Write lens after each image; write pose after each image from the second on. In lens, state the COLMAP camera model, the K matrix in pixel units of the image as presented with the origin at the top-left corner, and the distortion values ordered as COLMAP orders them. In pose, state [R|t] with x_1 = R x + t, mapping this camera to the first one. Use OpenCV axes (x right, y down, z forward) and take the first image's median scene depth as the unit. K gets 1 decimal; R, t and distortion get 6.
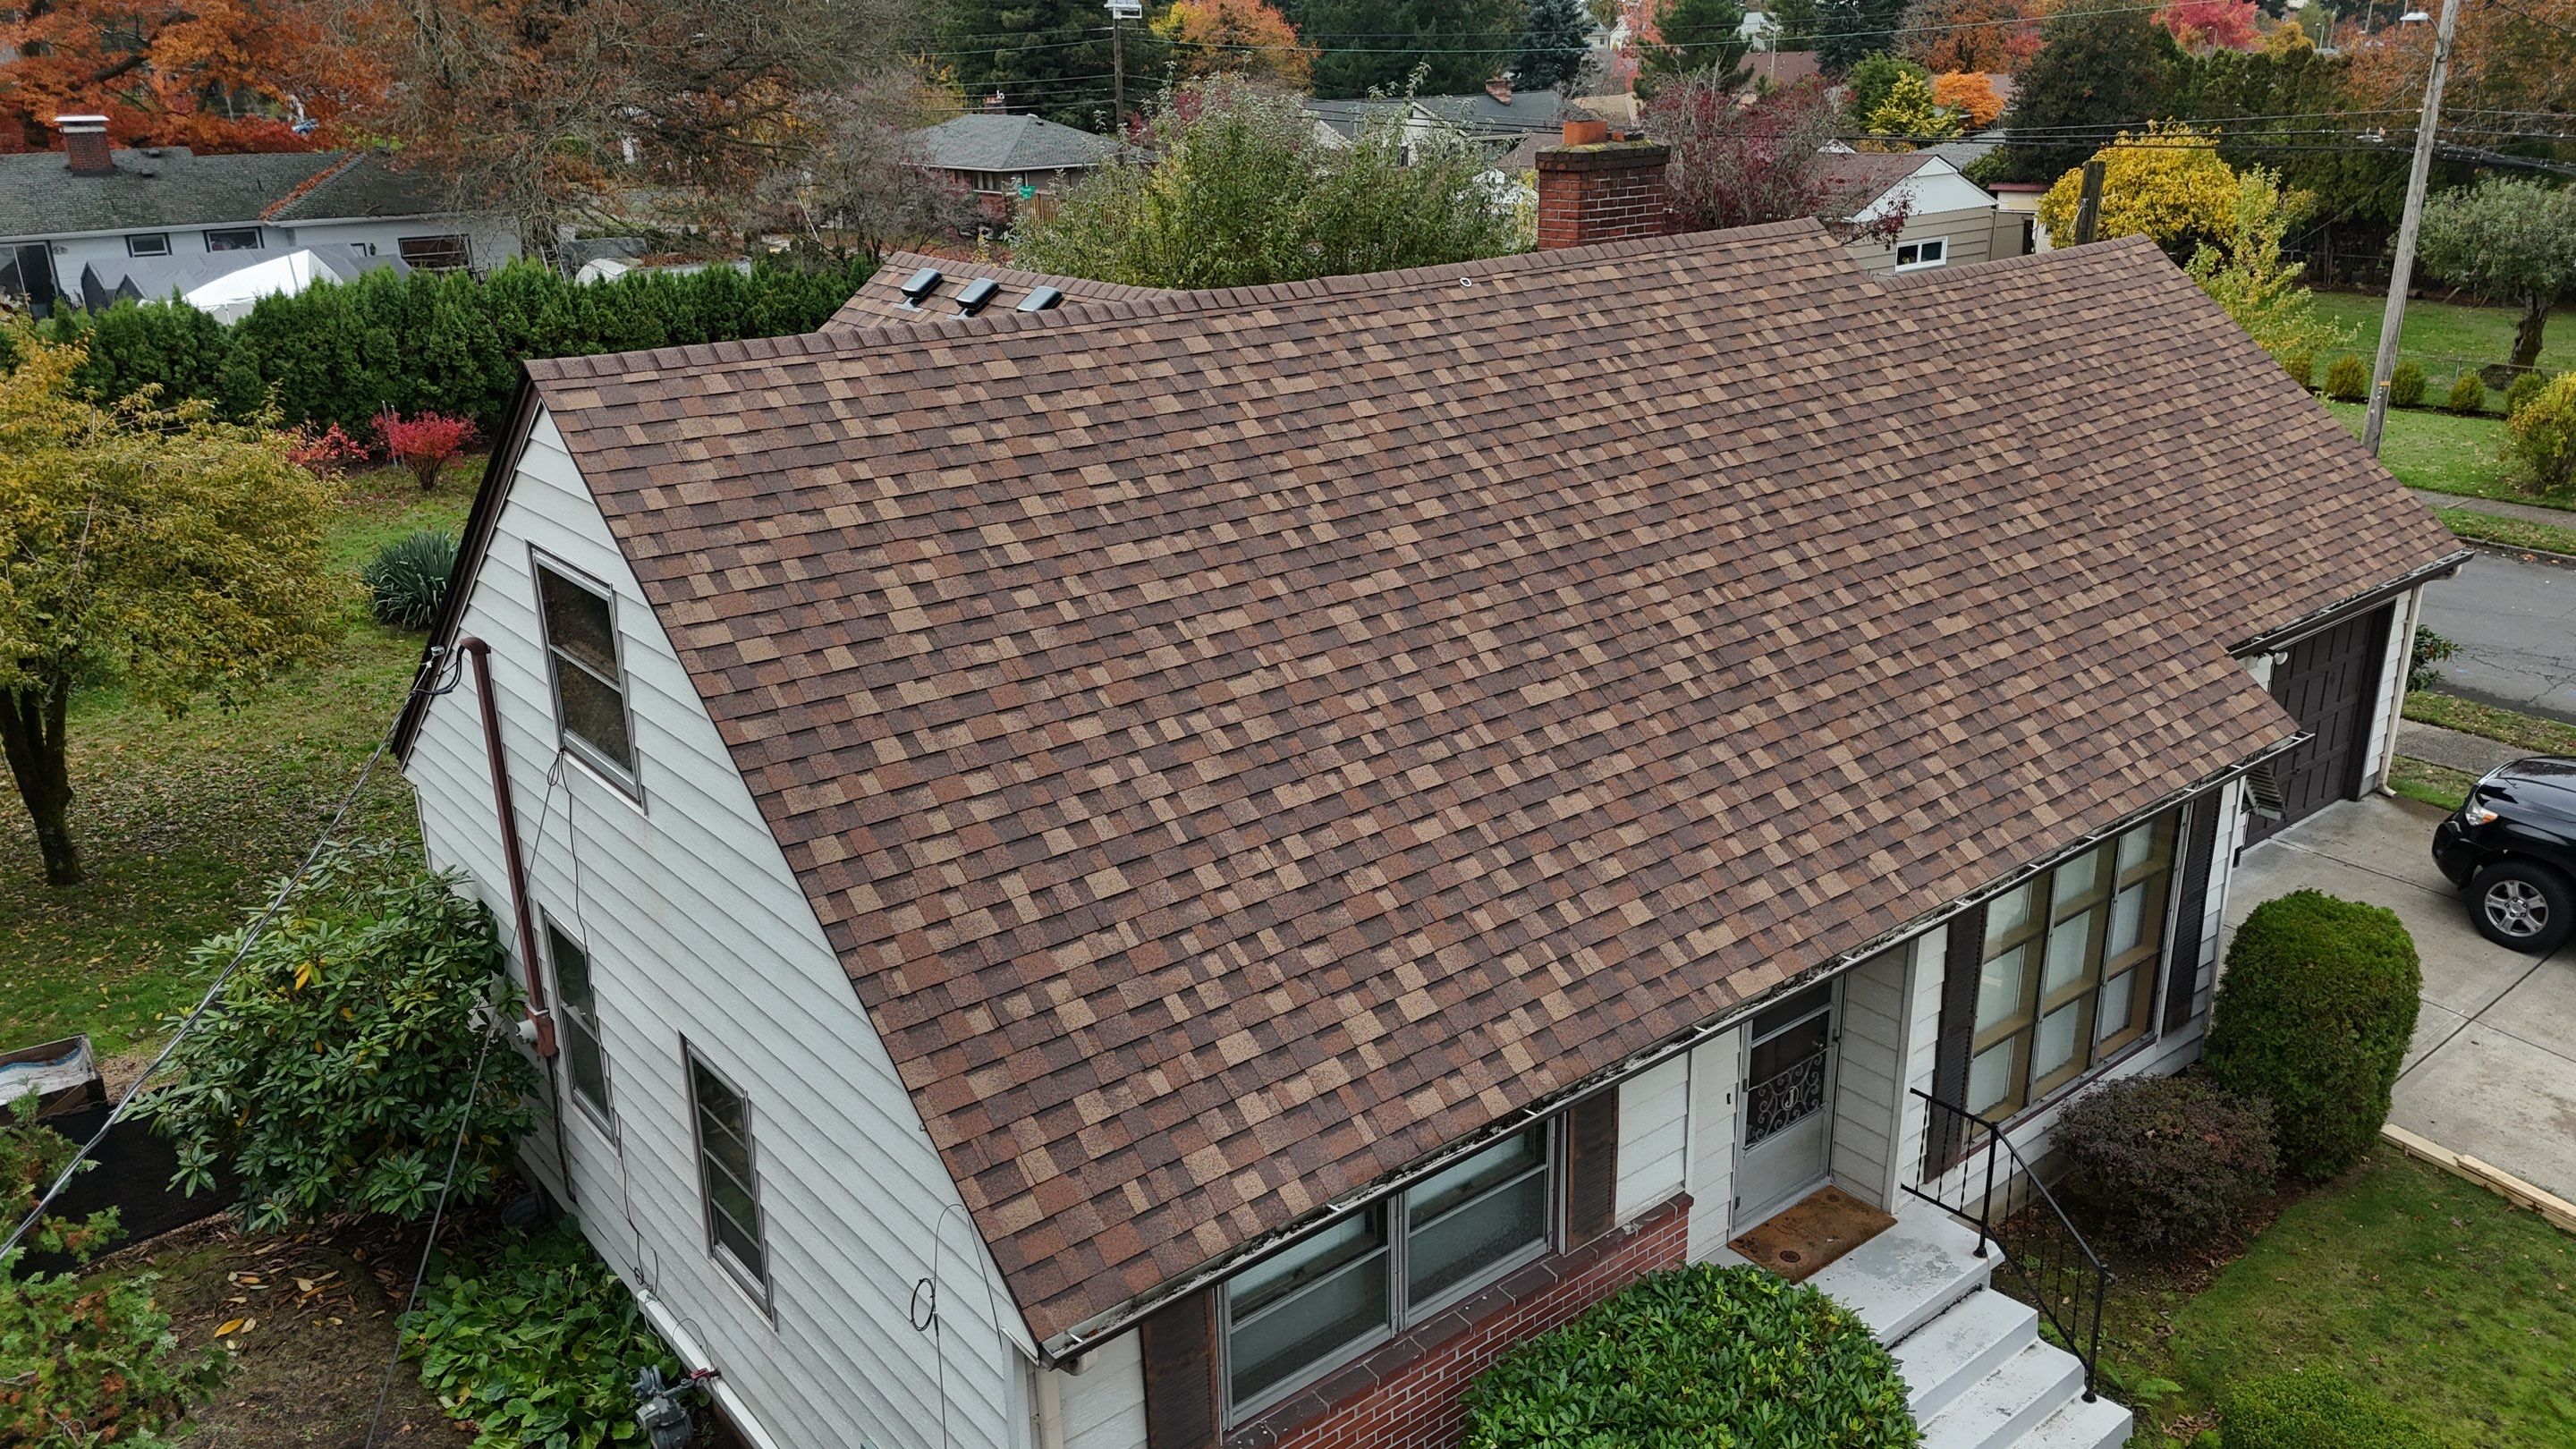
lens RADIAL K [[1865.3, 0, 1288.0], [0, 1865.3, 724.5], [0, 0, 1]] dist [0.170569, -0.341940]
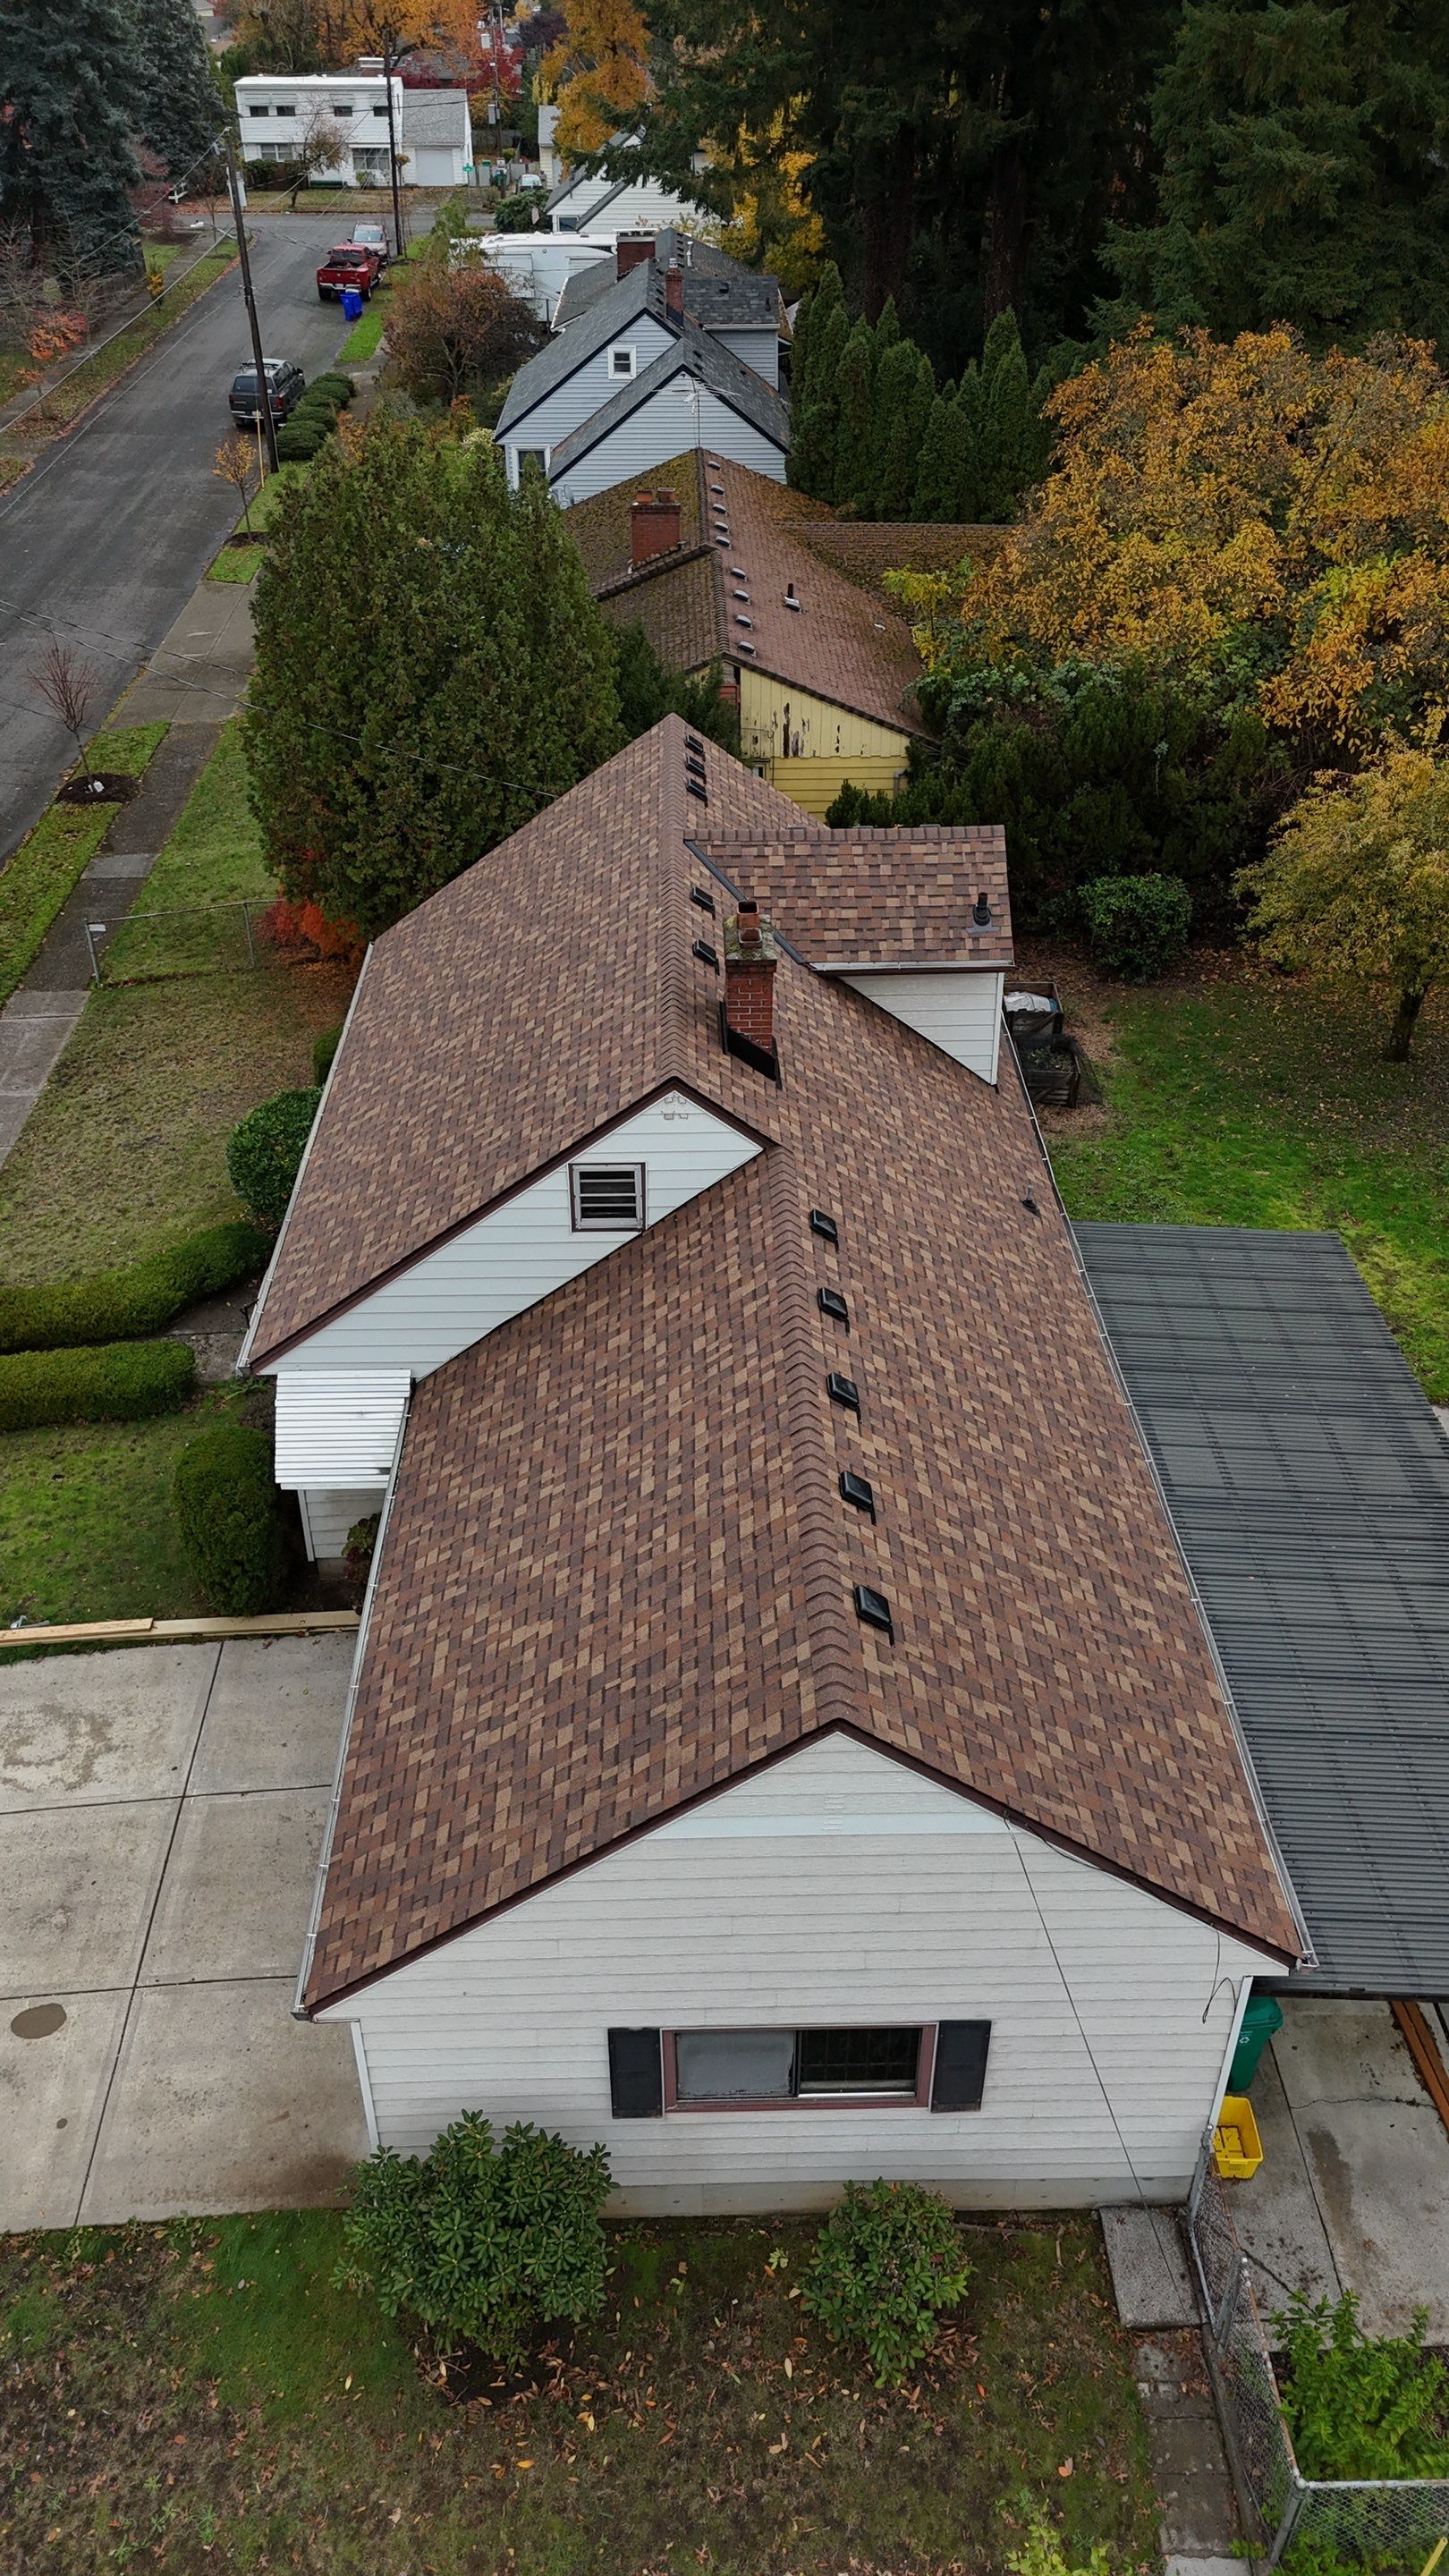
lens RADIAL K [[1882.5, 0, 724.5], [0, 1882.5, 1288.0], [0, 0, 1]] dist [0.096126, -0.101074]
pose [[-0.609587, 0.466491, -0.640929, 1.623586], [-0.253220, 0.651572, 0.715076, -1.558393], [0.751187, 0.598197, -0.279065, 2.208441]]
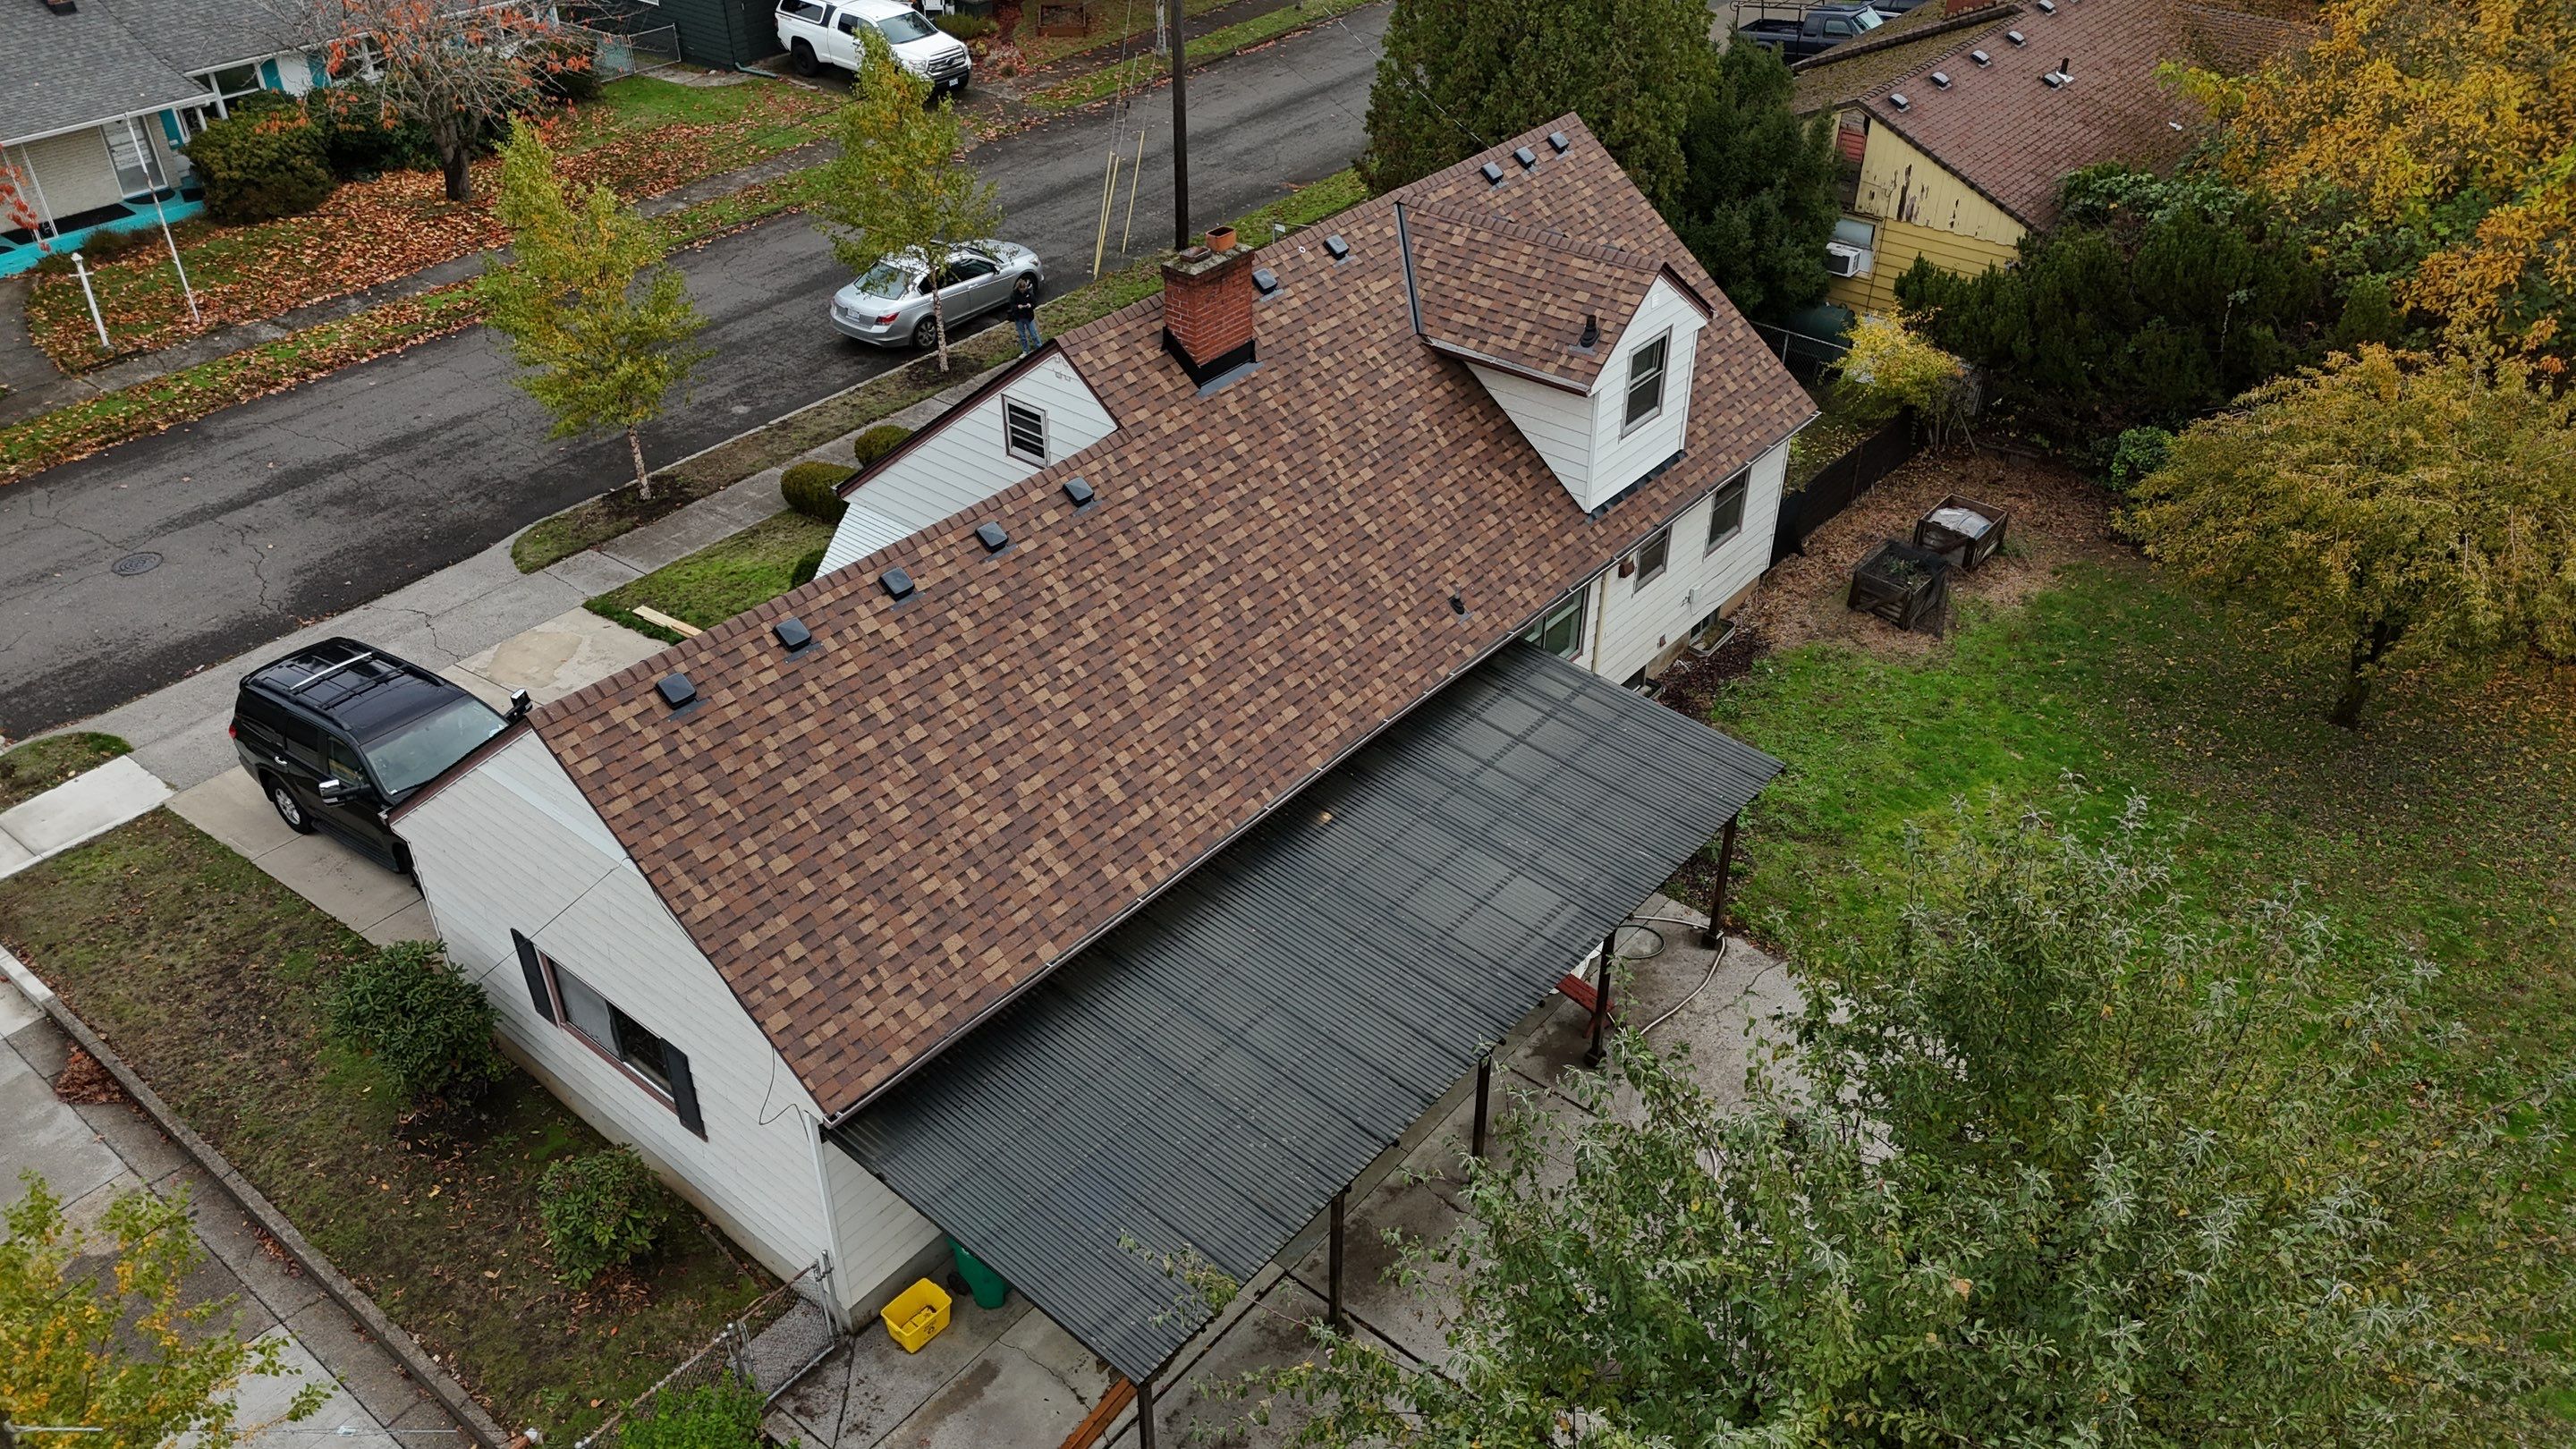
lens RADIAL K [[1882.5, 0, 1288.0], [0, 1882.5, 724.5], [0, 0, 1]] dist [0.096126, -0.101074]
pose [[-0.979456, 0.130020, -0.154142, 0.556664], [-0.048484, 0.590123, 0.805856, -1.852544], [0.195740, 0.796775, -0.571696, 3.137961]]
